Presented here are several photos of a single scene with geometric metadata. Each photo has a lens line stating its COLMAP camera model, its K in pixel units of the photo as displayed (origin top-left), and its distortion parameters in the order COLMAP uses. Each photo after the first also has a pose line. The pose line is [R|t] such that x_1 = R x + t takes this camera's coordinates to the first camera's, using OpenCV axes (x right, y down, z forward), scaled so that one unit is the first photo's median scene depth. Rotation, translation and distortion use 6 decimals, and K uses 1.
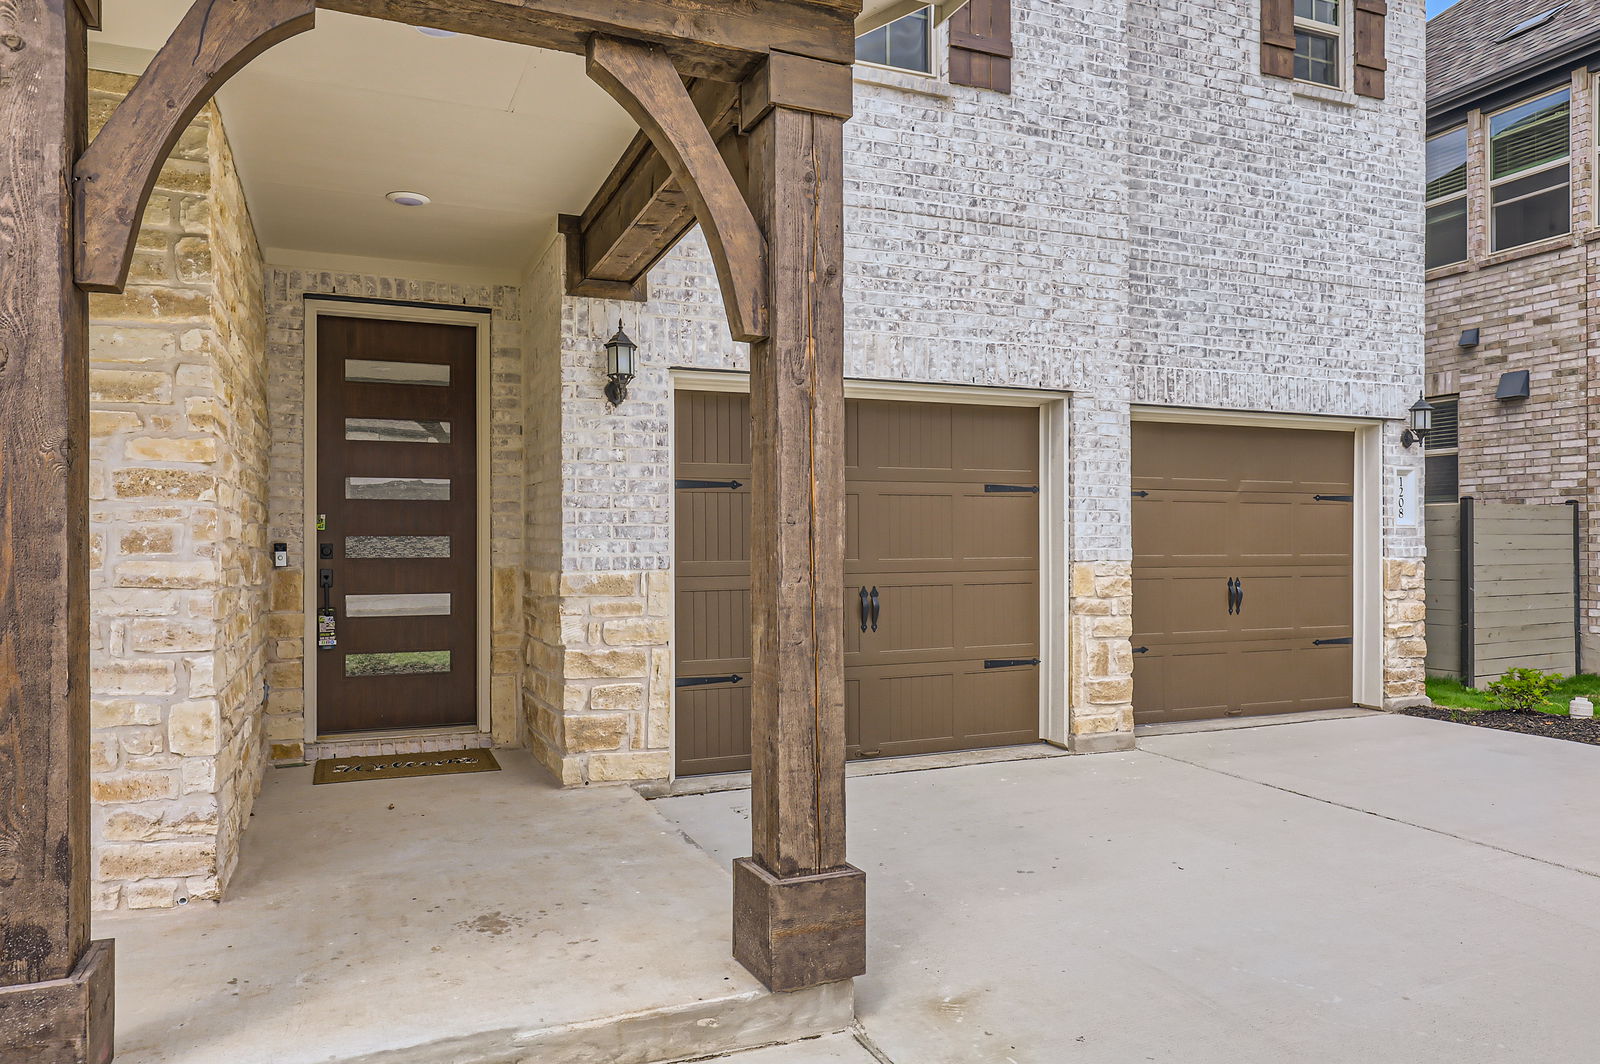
lens RADIAL K [[1171.5, 0, 793.7], [0, 1171.5, 524.9], [0, 0, 1]] dist [0.000341, 0.006767]
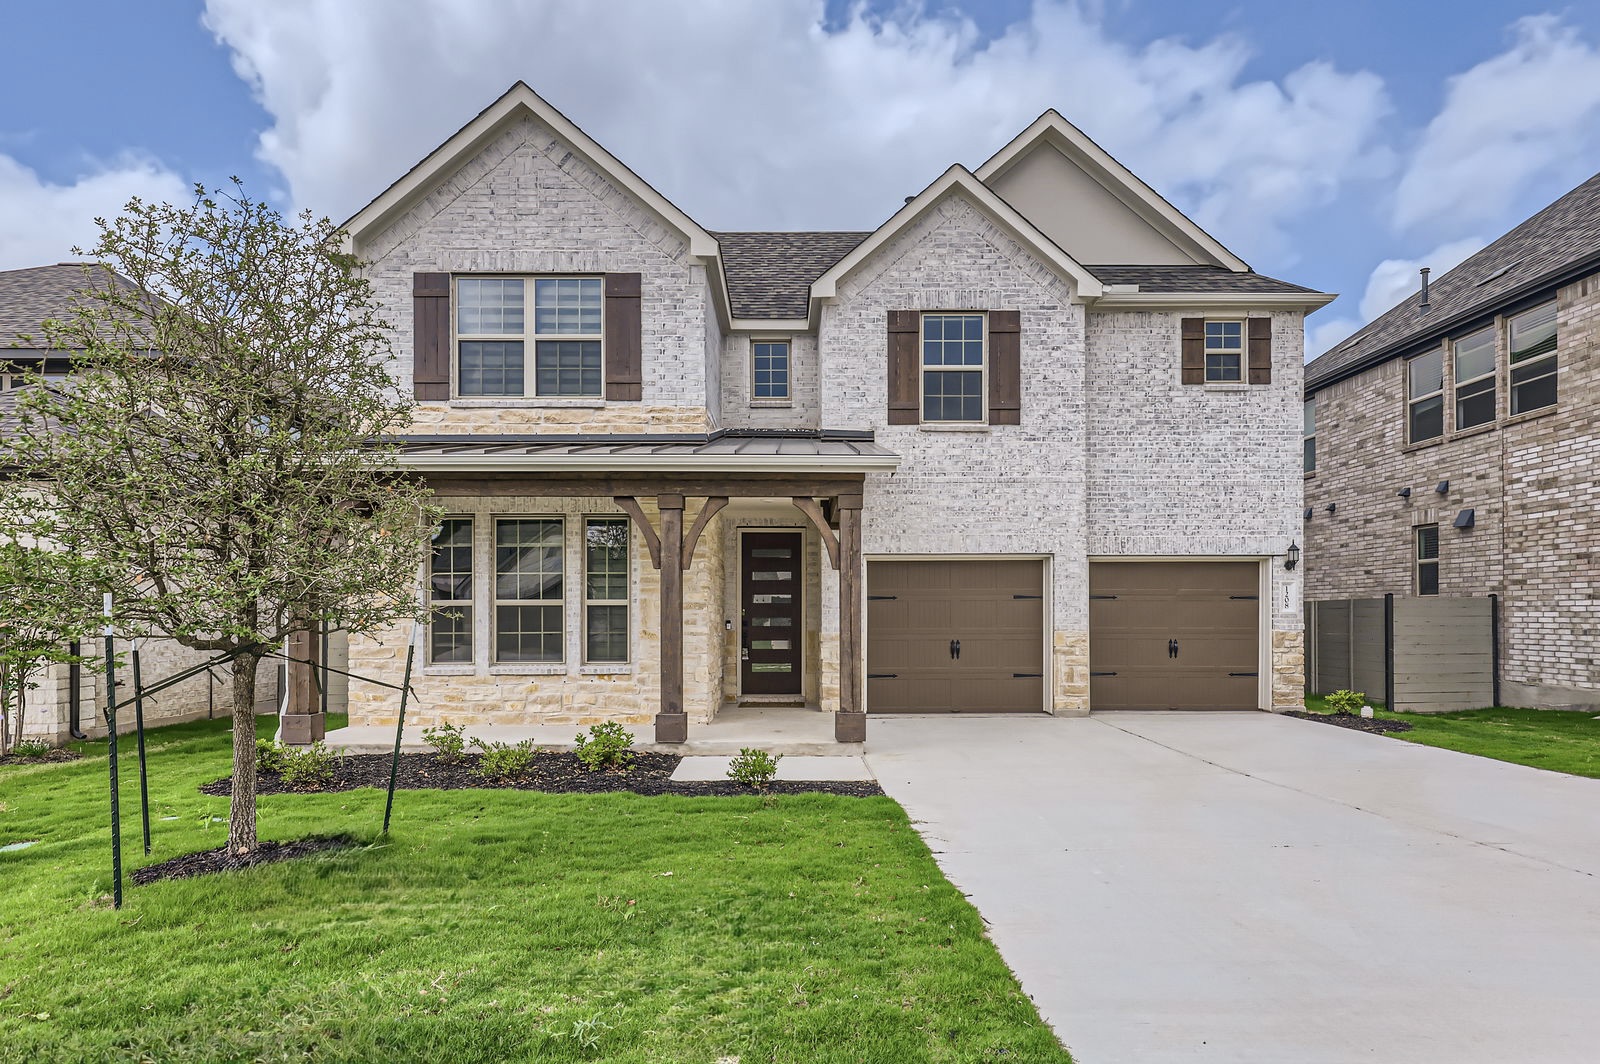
lens RADIAL K [[1183.4, 0, 805.0], [0, 1183.4, 526.6], [0, 0, 1]] dist [0.007707, 0.009000]
pose [[0.931153, -0.022765, -0.363918, 0.598525], [0.003437, 0.998553, -0.053670, -0.044482], [0.364613, 0.048724, 0.929883, -1.226193]]
